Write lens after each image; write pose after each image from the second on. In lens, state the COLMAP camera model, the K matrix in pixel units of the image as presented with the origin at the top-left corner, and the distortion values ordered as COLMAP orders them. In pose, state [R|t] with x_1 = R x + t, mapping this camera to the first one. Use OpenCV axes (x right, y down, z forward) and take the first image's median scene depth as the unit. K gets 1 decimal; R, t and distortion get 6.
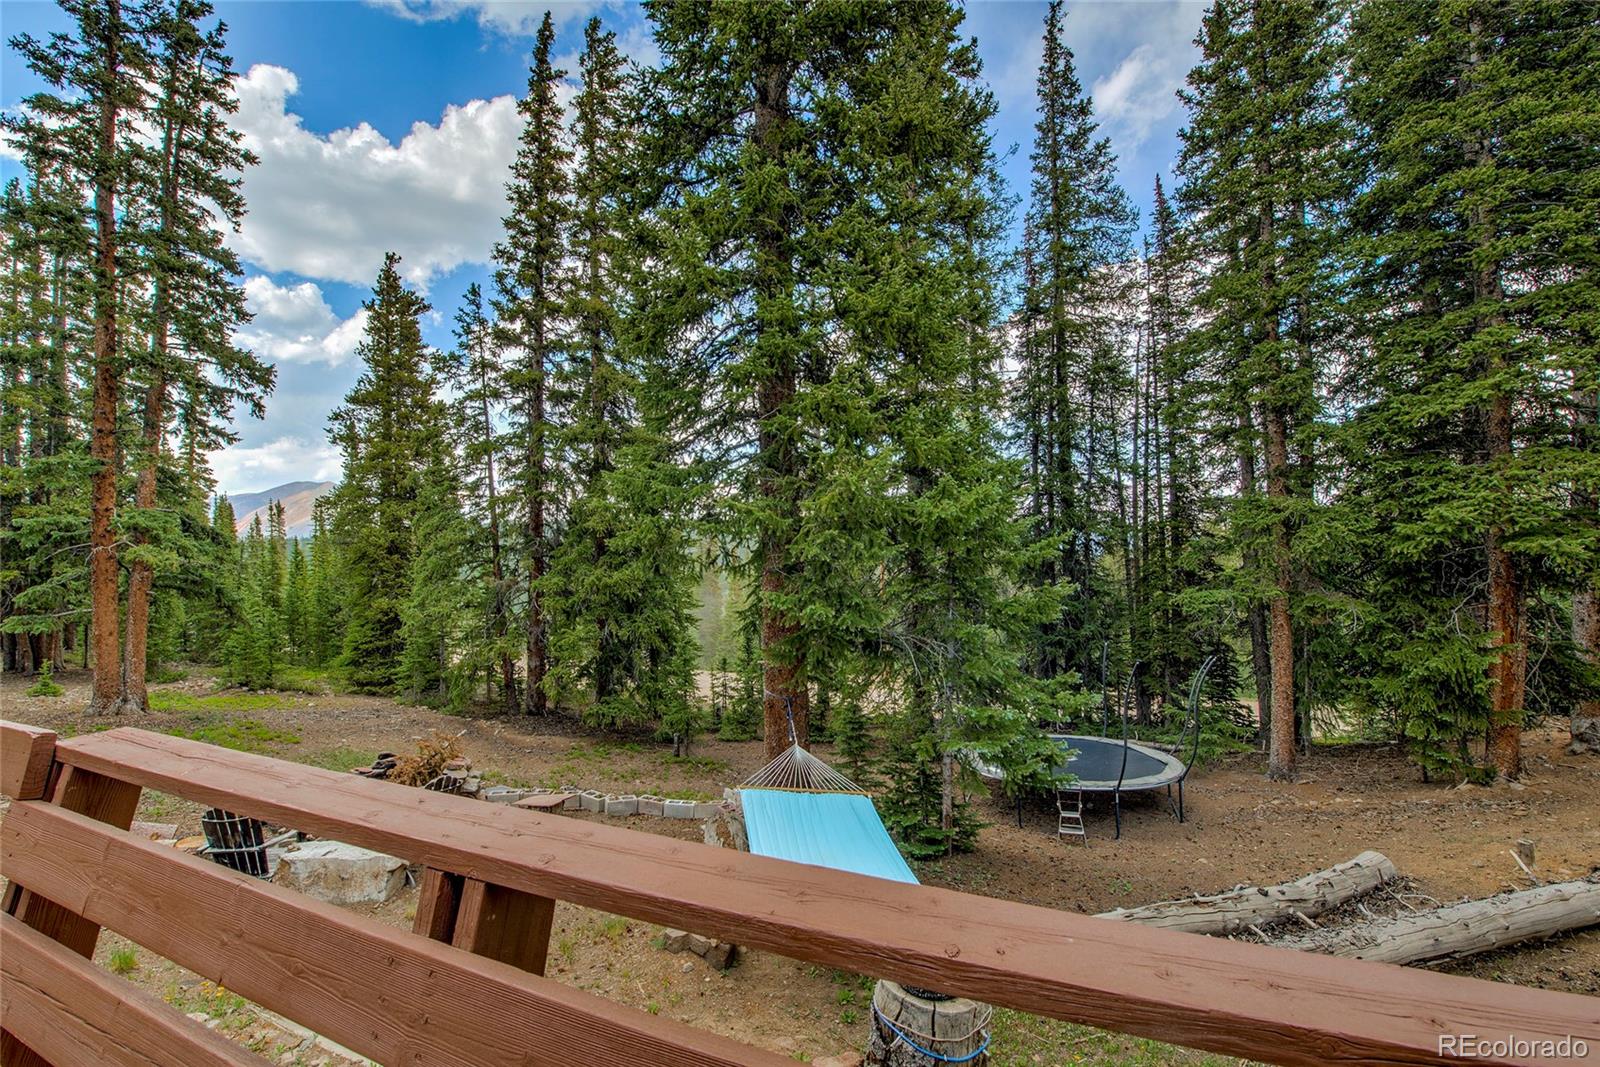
lens RADIAL K [[647.3, 0, 795.5], [0, 647.3, 533.8], [0, 0, 1]] dist [-0.016080, -0.001309]
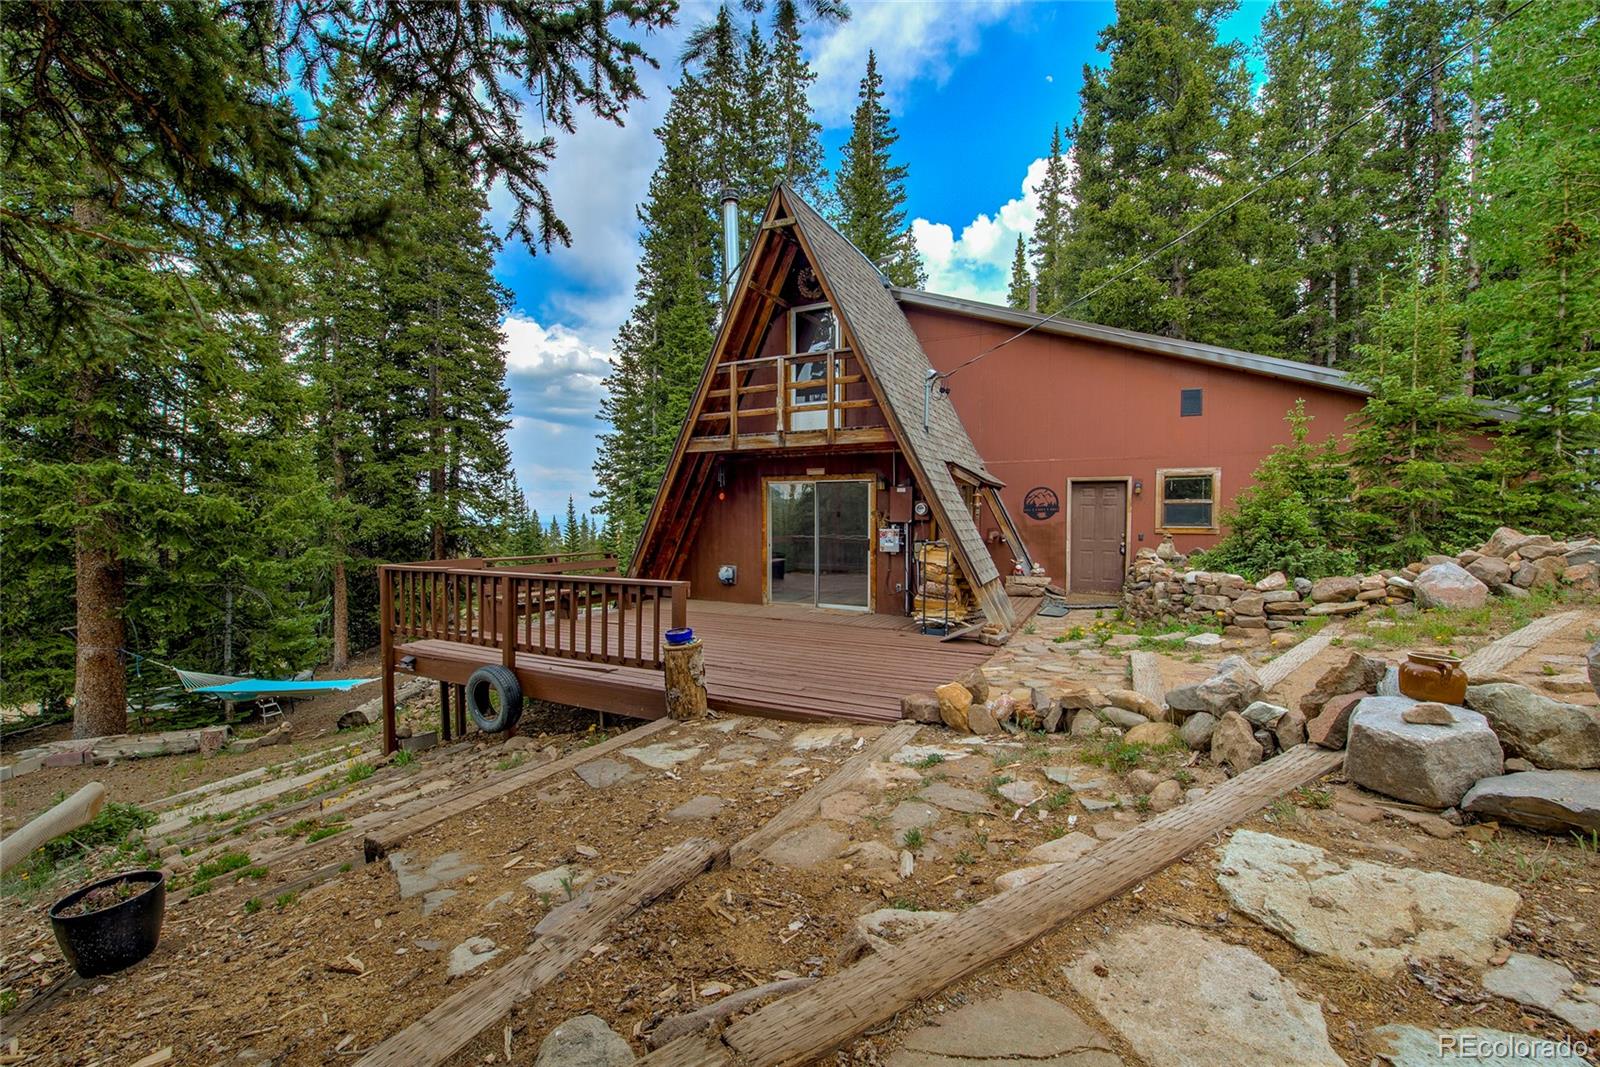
lens RADIAL K [[647.3, 0, 795.5], [0, 647.3, 533.8], [0, 0, 1]] dist [-0.016080, -0.001309]
pose [[0.056575, 0.003698, 0.998391, -0.593979], [-0.018675, 0.999822, -0.002645, 0.004715], [-0.998224, -0.018495, 0.056634, -0.194454]]
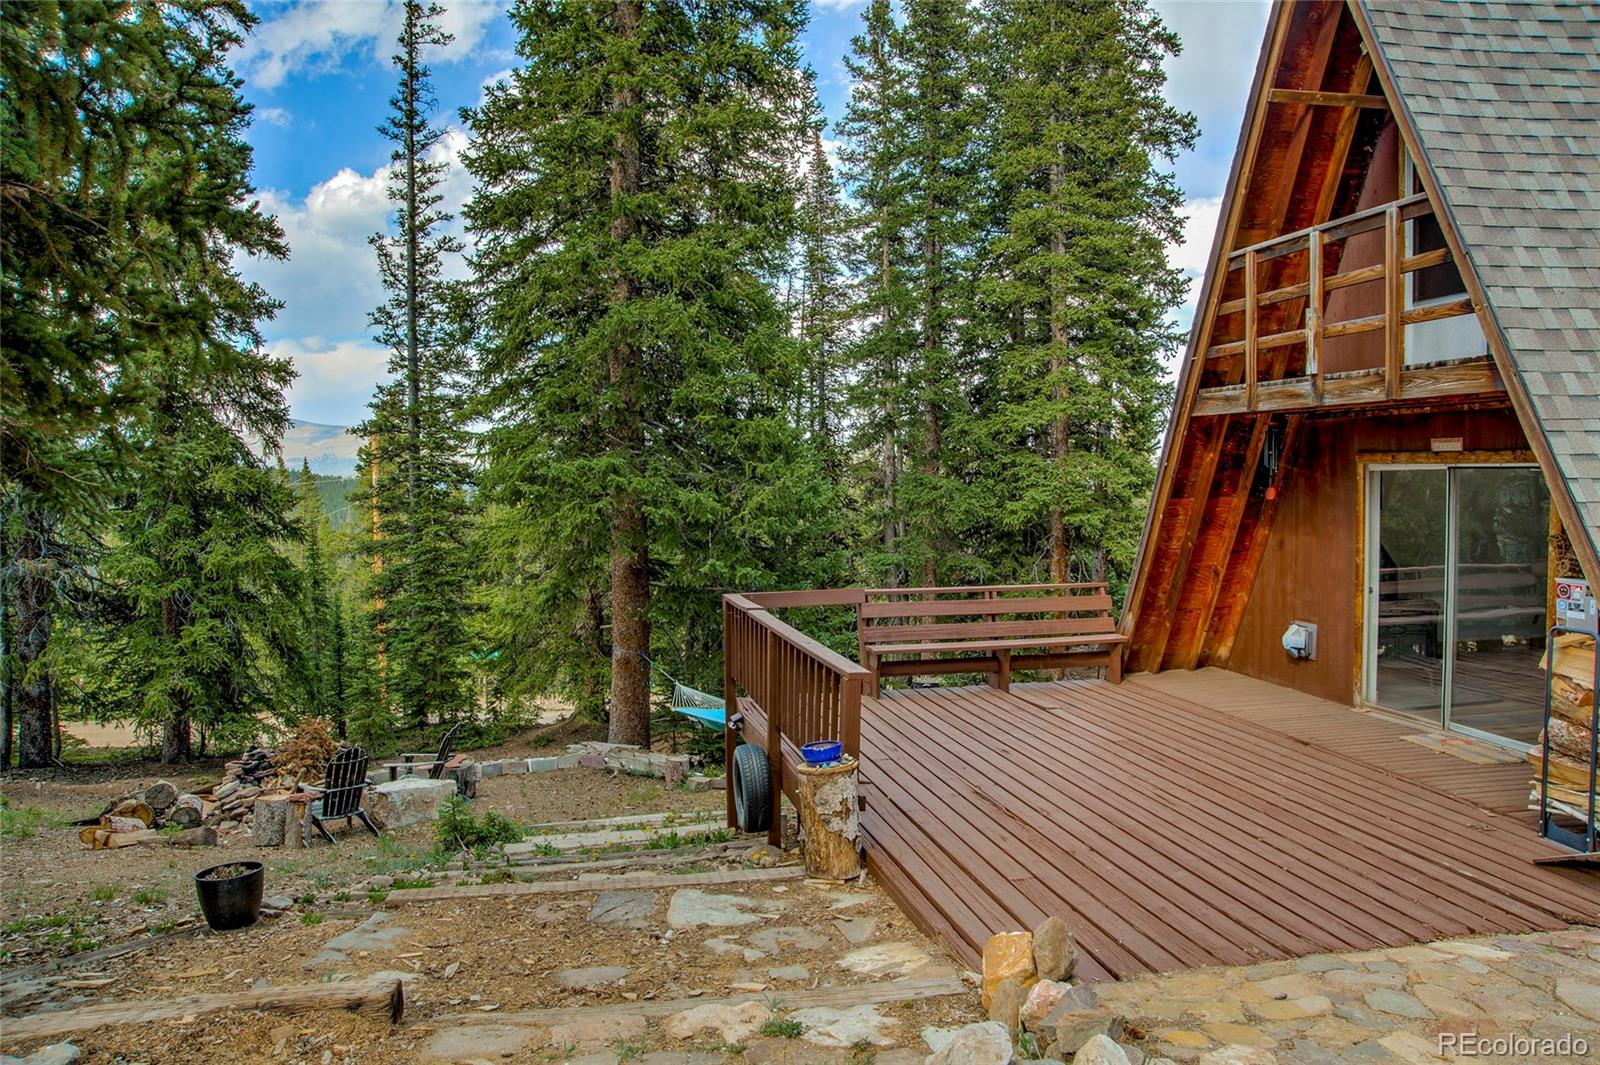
lens RADIAL K [[1153.6, 0, 800.0], [0, 1153.6, 532.5], [0, 0, 1]] dist [-0.161060, 0.166291]
pose [[0.802365, -0.007986, 0.596781, -0.511007], [-0.026123, 0.998482, 0.048484, -0.033970], [-0.596262, -0.054491, 0.800938, -0.408679]]
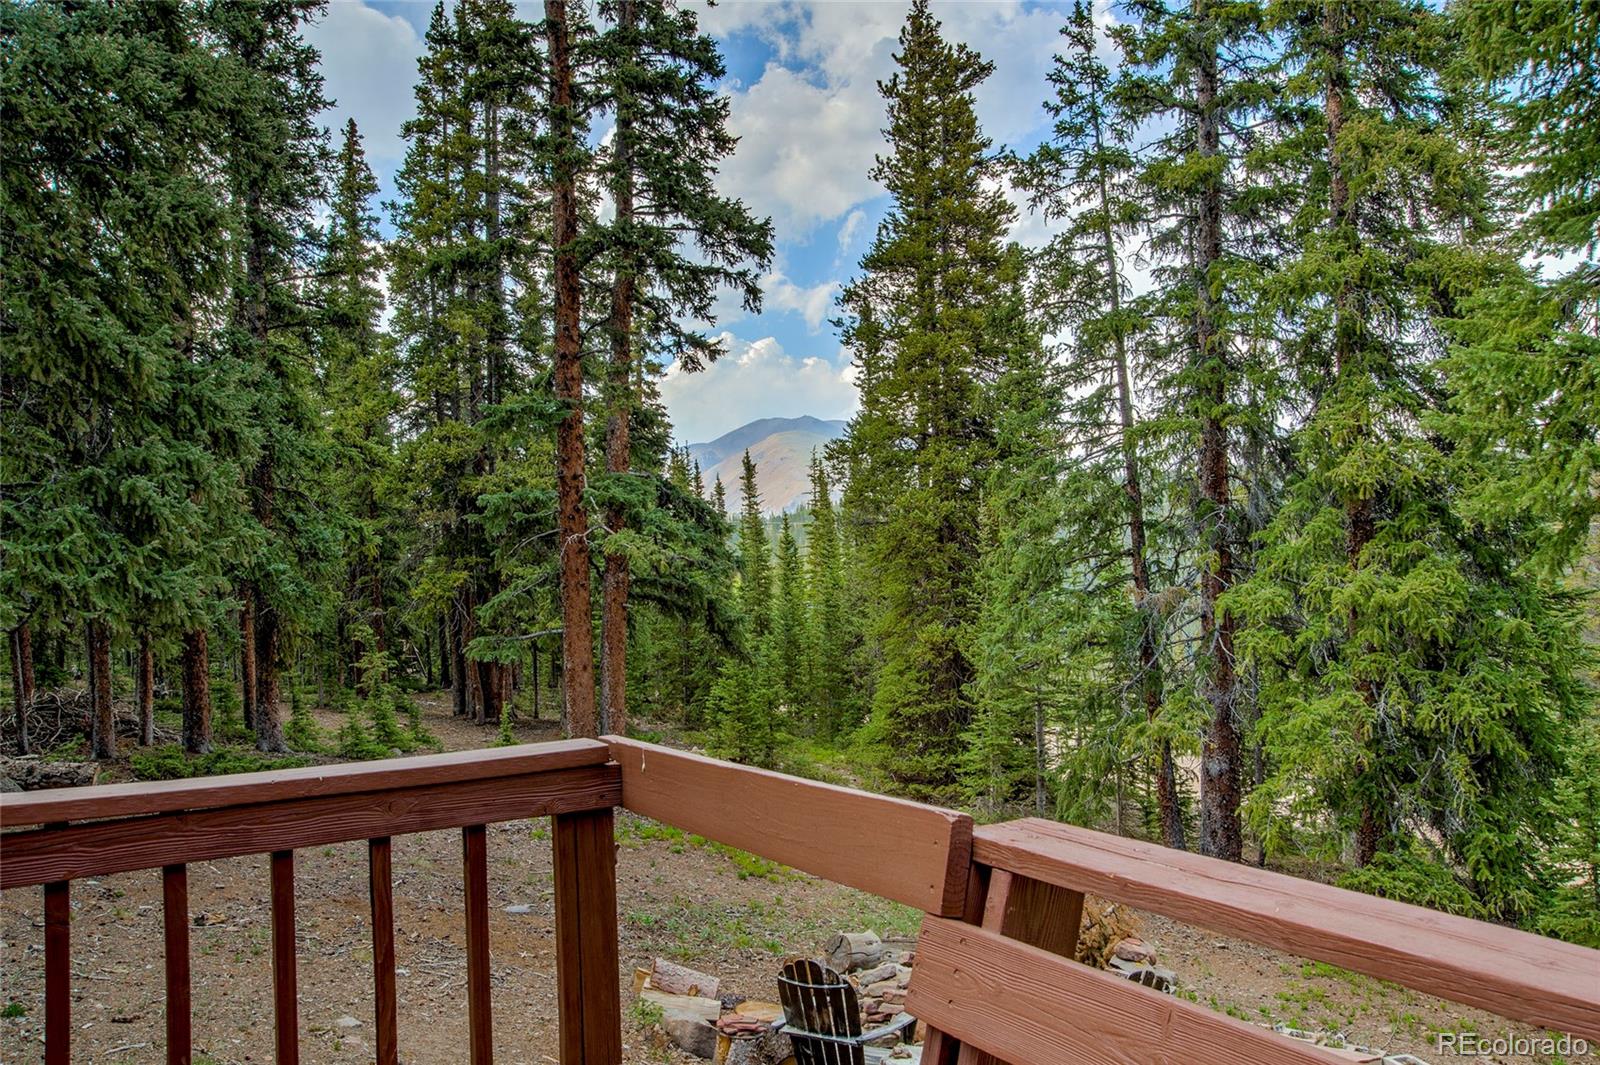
lens RADIAL K [[1405.6, 0, 794.8], [0, 1405.6, 533.3], [0, 0, 1]] dist [-0.107161, 0.196132]
pose [[0.802184, -0.012160, -0.596953, -0.041998], [0.028118, 0.999453, 0.017426, 0.000768], [0.596414, -0.030764, 0.802087, -0.016250]]
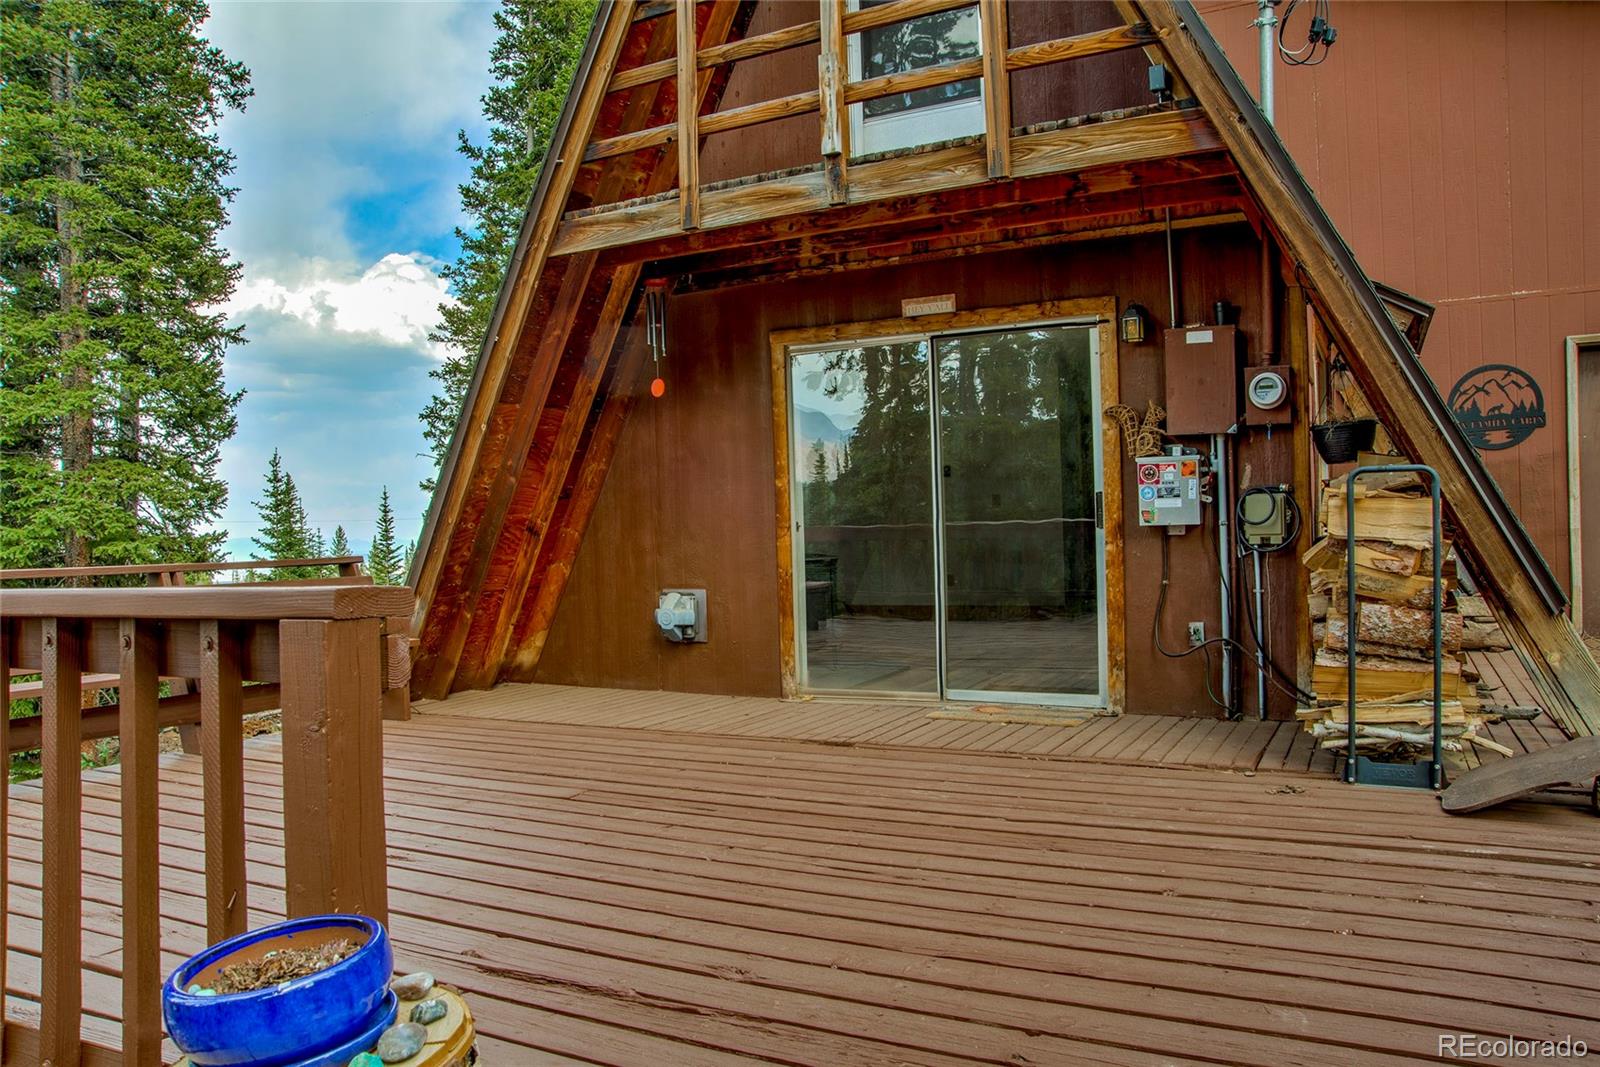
lens RADIAL K [[1161.5, 0, 803.4], [0, 1161.5, 538.4], [0, 0, 1]] dist [-0.185880, 0.182192]
pose [[0.061524, 0.021213, 0.997880, -0.353936], [0.009542, 0.999716, -0.021840, 0.027718], [-0.998060, 0.010865, 0.061304, -0.158628]]
